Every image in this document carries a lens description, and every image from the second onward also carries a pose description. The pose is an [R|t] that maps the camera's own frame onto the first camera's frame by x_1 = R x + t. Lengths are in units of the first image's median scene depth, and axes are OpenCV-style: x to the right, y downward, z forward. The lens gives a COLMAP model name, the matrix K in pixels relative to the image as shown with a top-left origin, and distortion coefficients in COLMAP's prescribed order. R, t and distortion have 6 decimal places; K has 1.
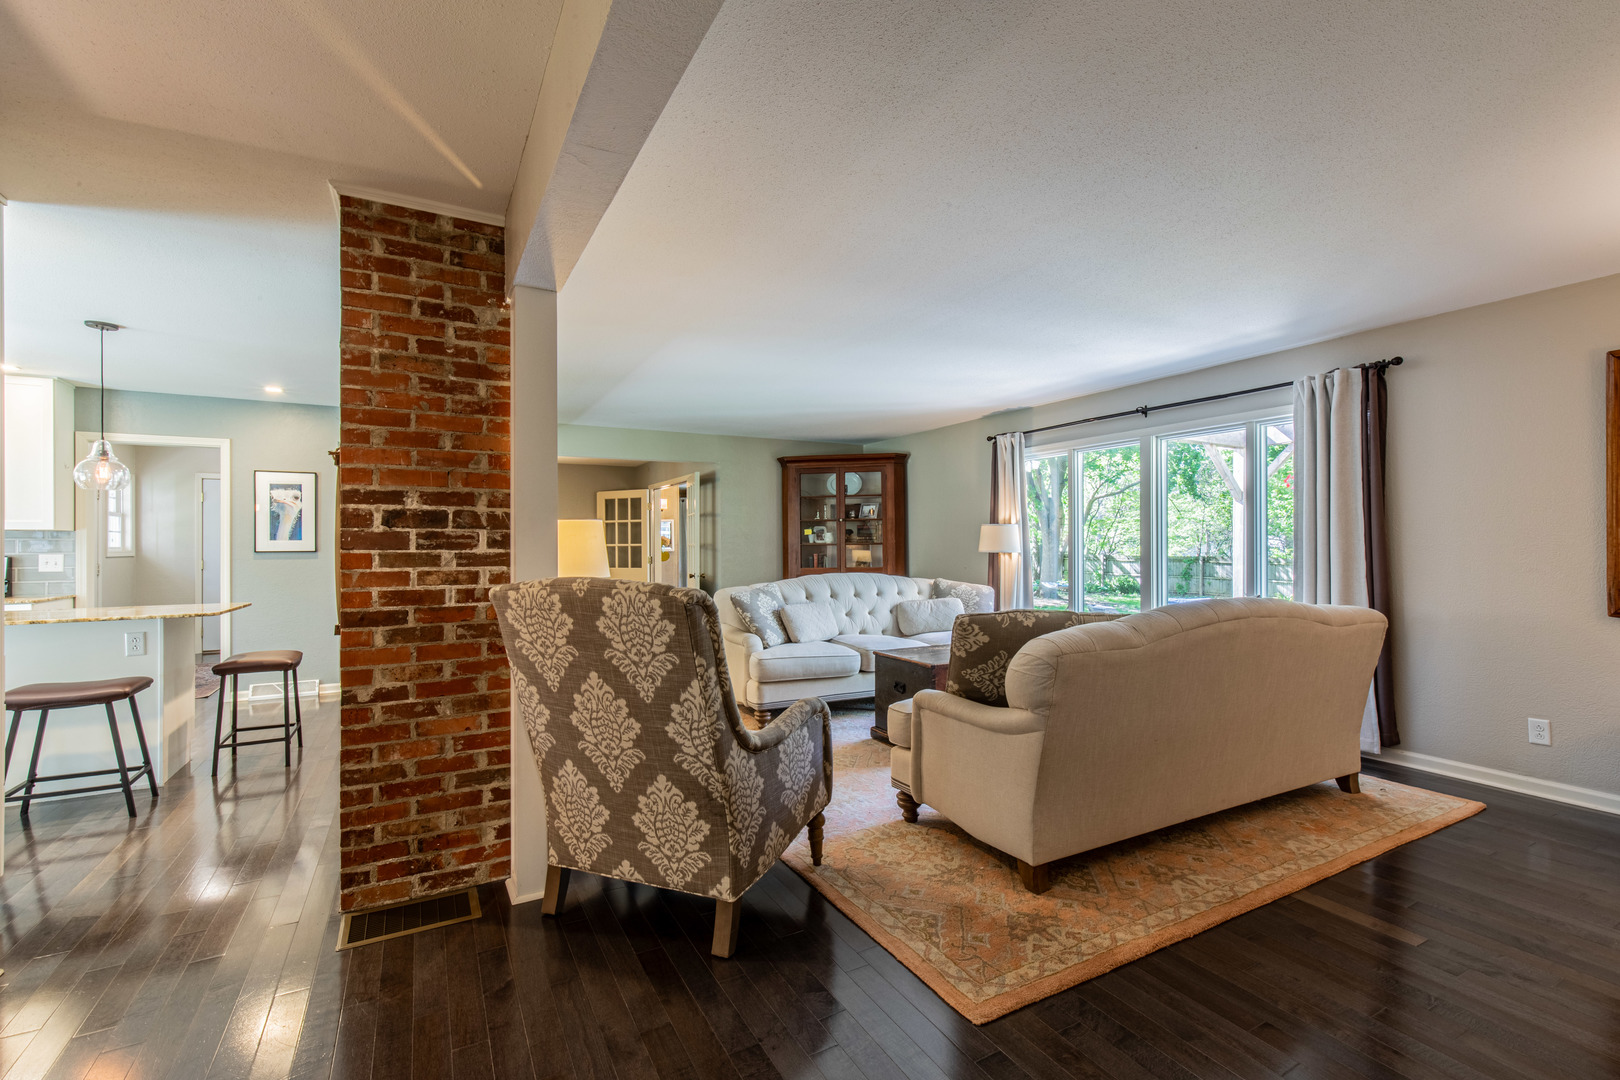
lens RADIAL K [[725.1, 0, 816.5], [0, 725.1, 542.8], [0, 0, 1]] dist [0.001426, -0.000236]
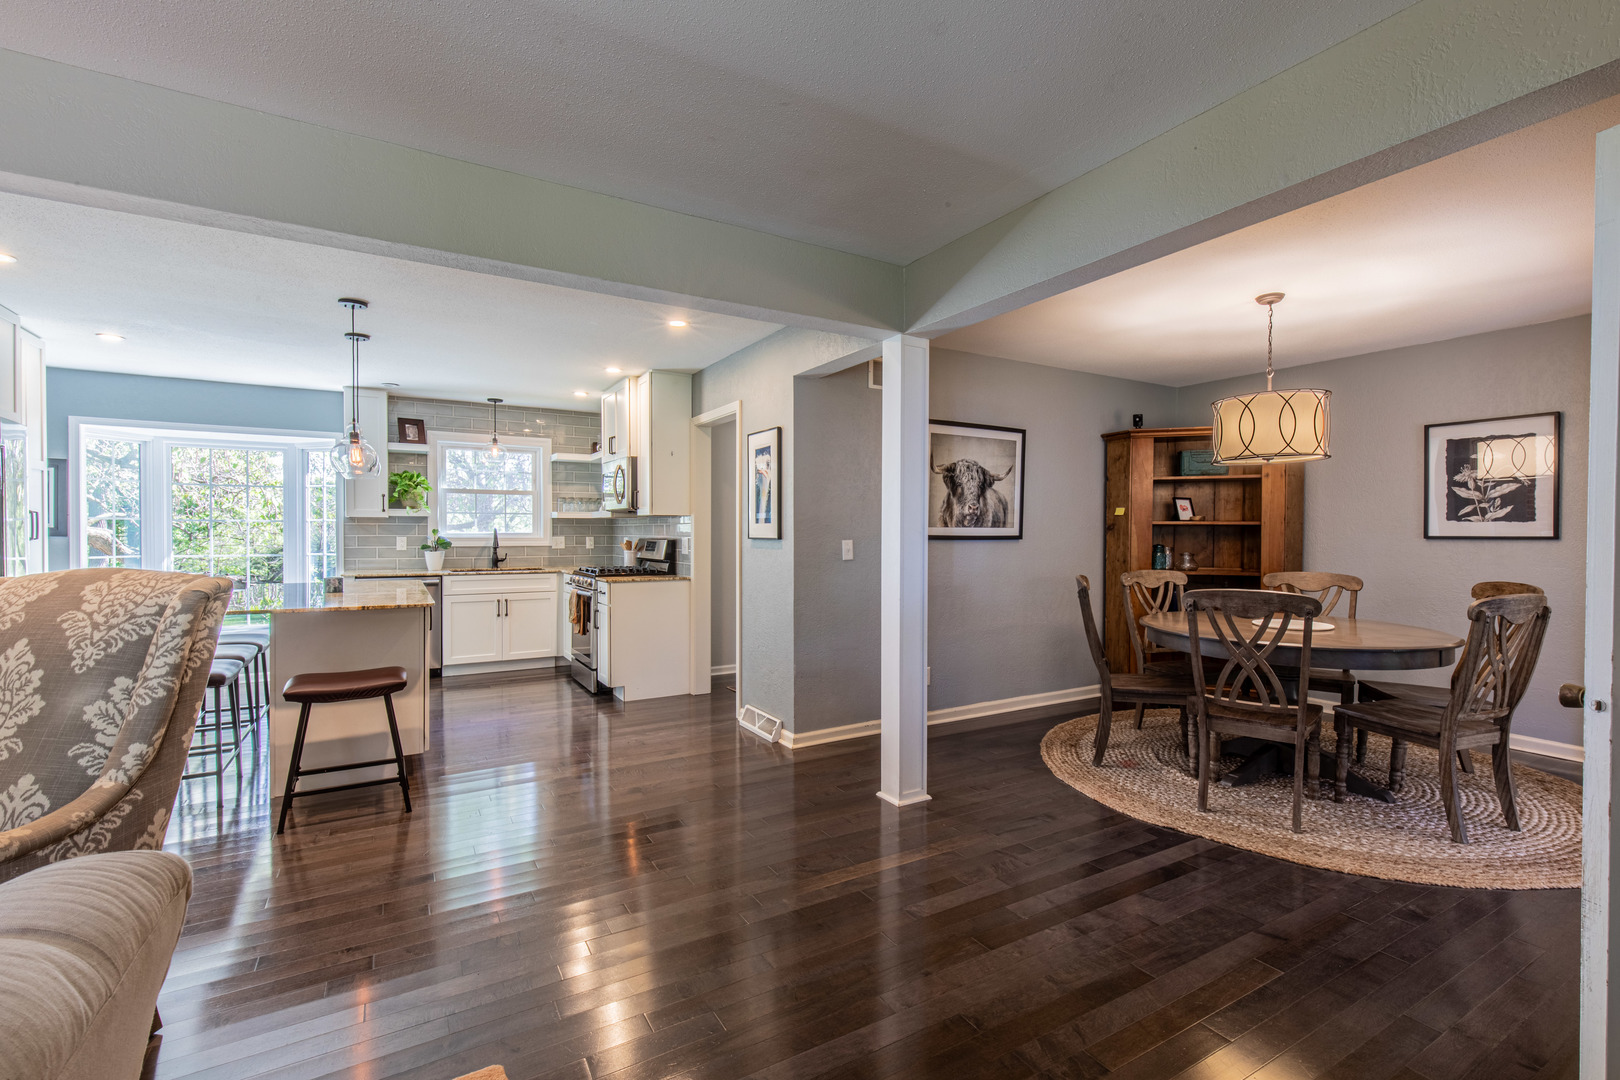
lens RADIAL K [[726.4, 0, 817.5], [0, 726.4, 543.1], [0, 0, 1]] dist [0.005929, -0.000562]
pose [[0.019206, 0.021886, -0.999576, 0.010615], [0.001544, 0.999759, 0.021920, 0.000463], [0.999814, -0.001965, 0.019168, 1.039366]]
